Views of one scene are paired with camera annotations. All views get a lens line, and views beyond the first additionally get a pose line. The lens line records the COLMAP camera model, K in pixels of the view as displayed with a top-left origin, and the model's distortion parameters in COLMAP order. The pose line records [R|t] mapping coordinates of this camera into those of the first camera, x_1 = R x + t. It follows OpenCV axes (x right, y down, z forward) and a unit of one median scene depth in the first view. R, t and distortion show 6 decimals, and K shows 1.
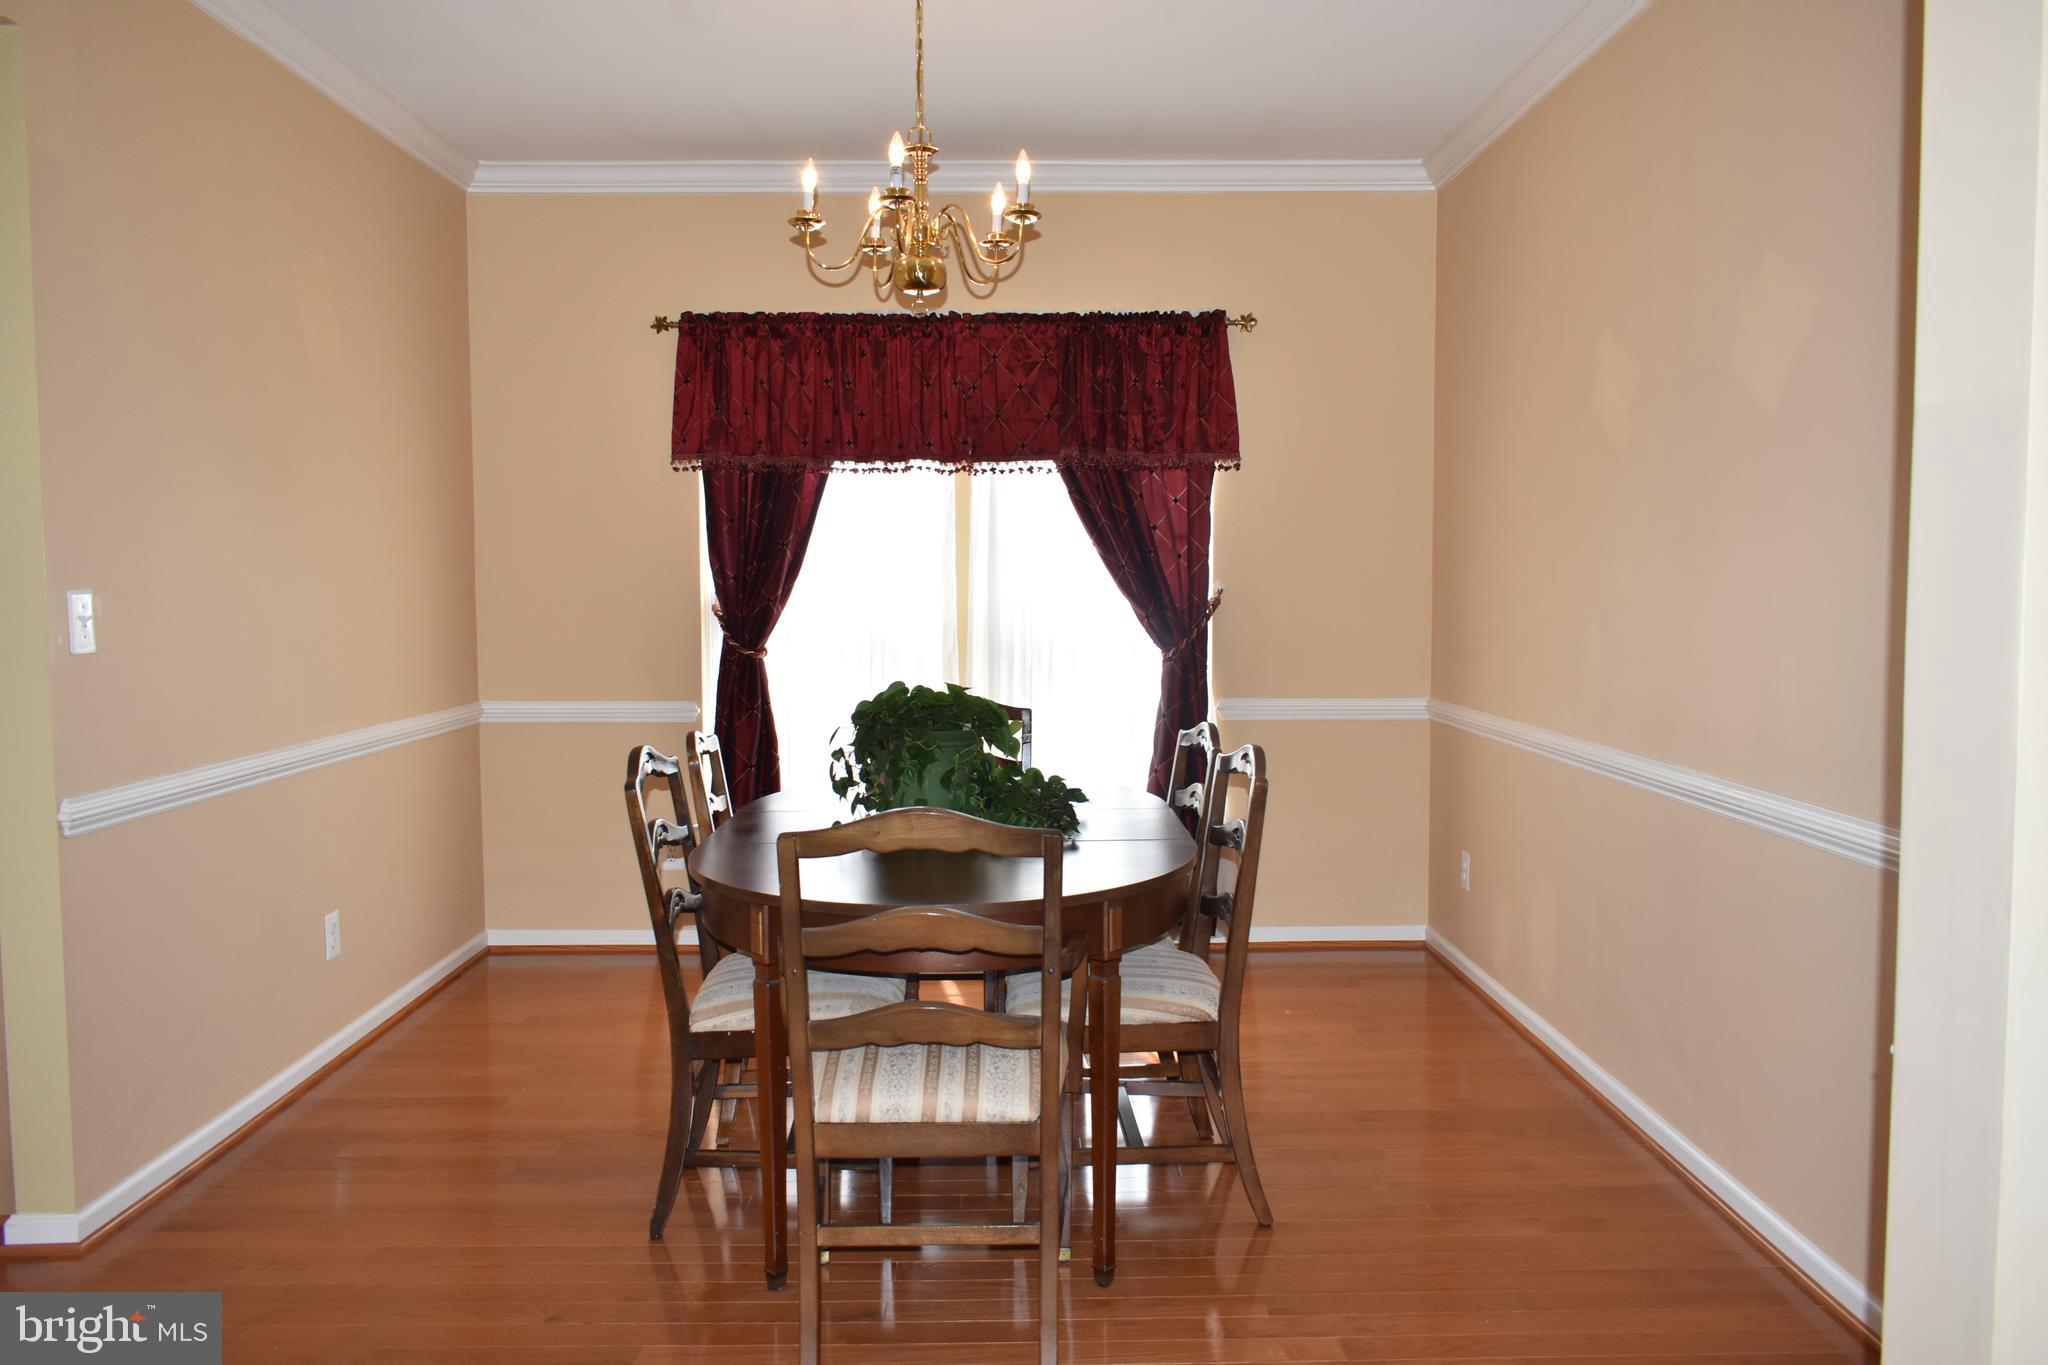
lens RADIAL K [[1642.8, 0, 1024.0], [0, 1642.8, 682.5], [0, 0, 1]] dist [-0.016989, 0.012307]
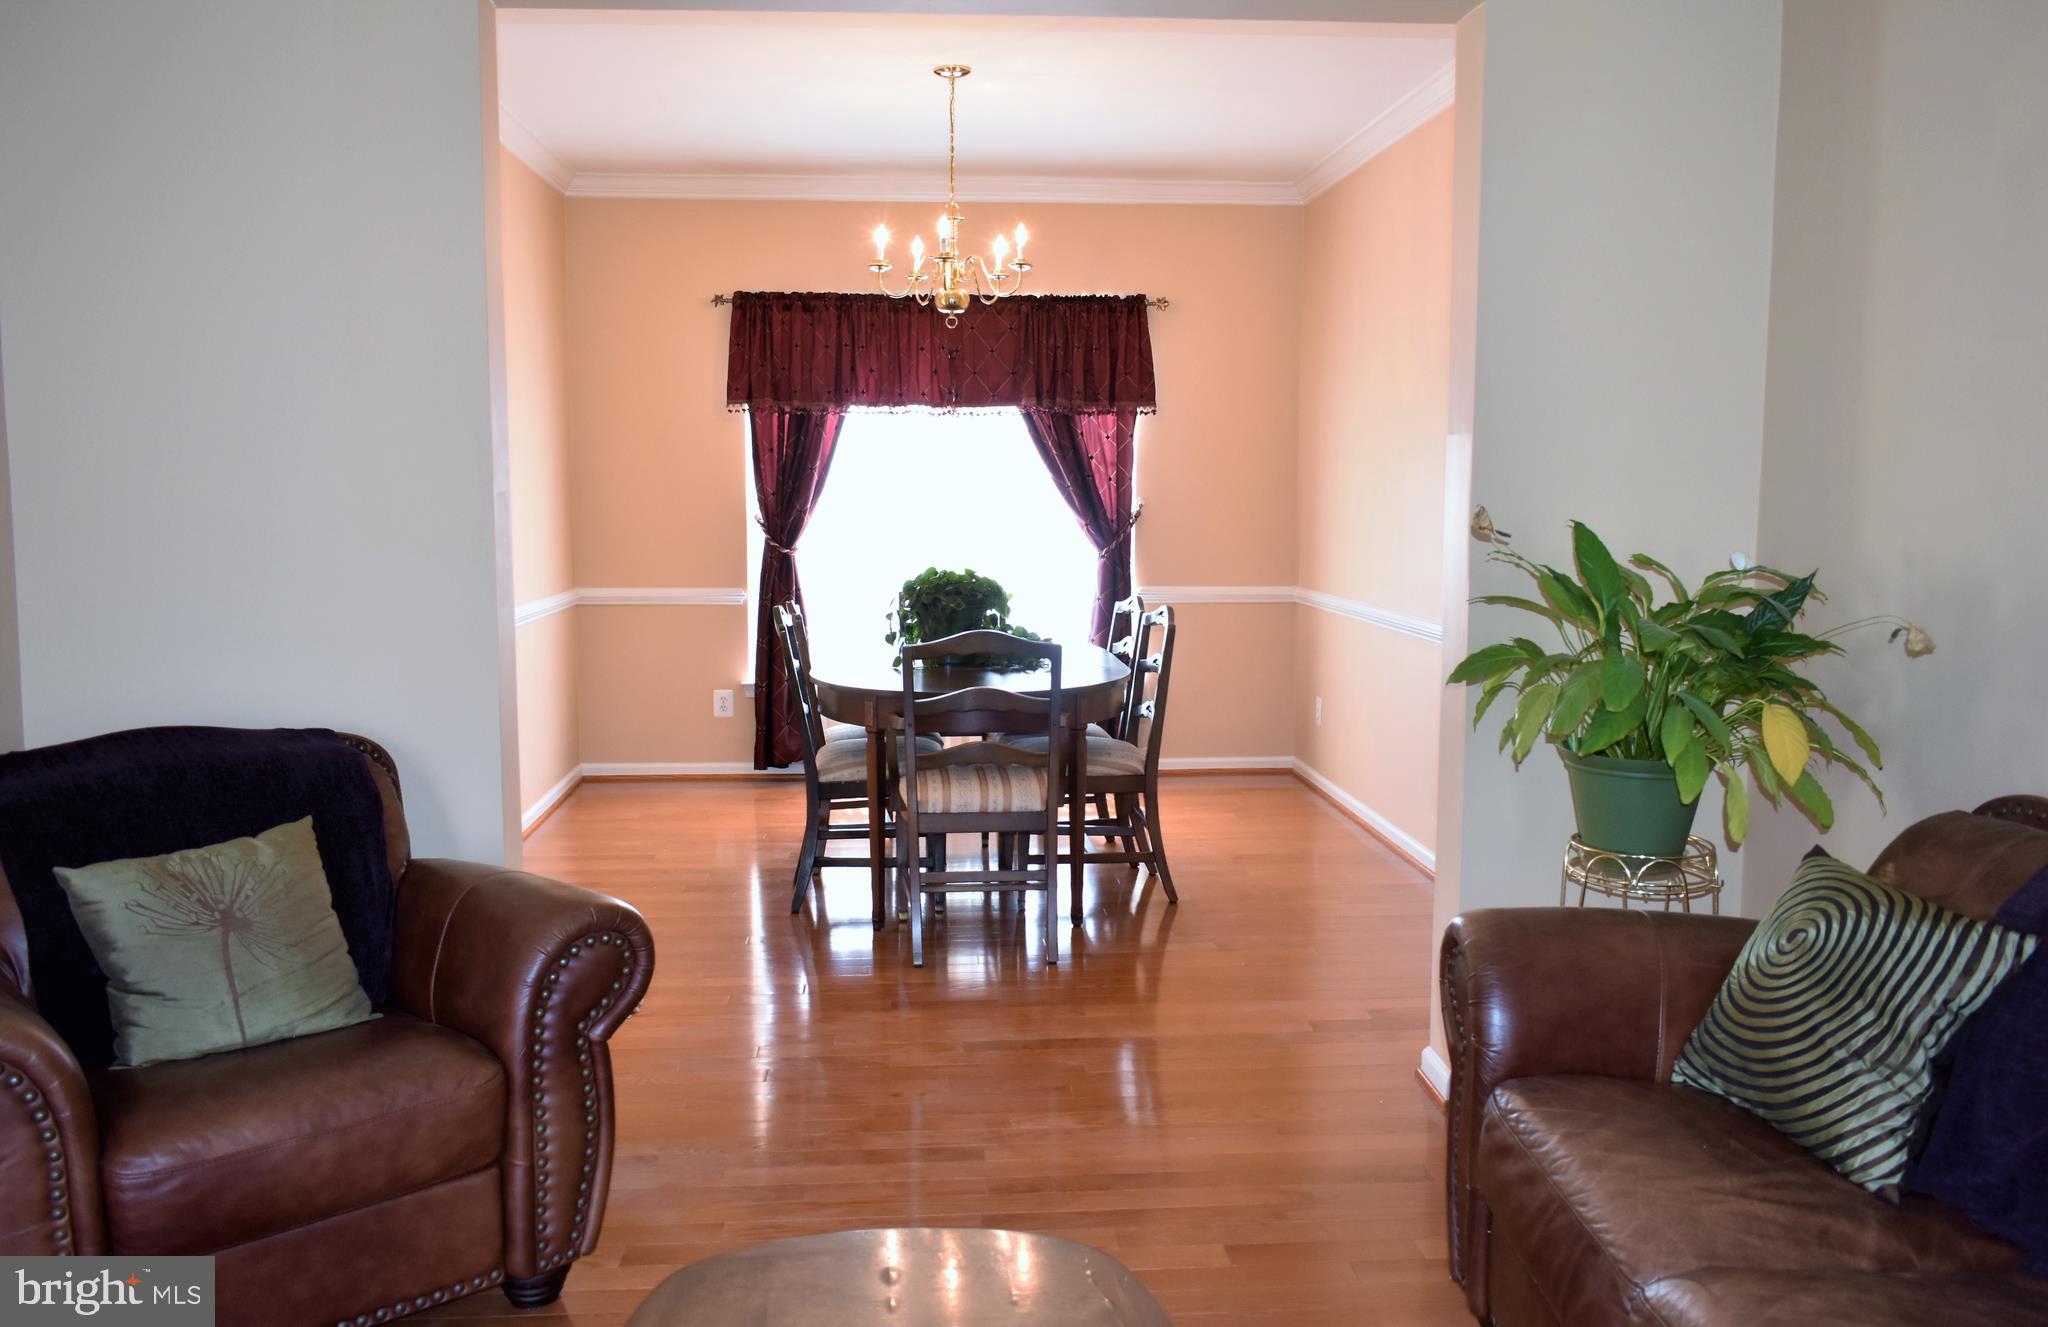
lens RADIAL K [[1760.2, 0, 1024.0], [0, 1760.2, 663.5], [0, 0, 1]] dist [0.048337, 0.004419]
pose [[0.998127, -0.002656, 0.061122, -0.064756], [0.000268, 0.999237, 0.039050, 0.017400], [-0.061179, -0.038961, 0.997366, -0.439506]]
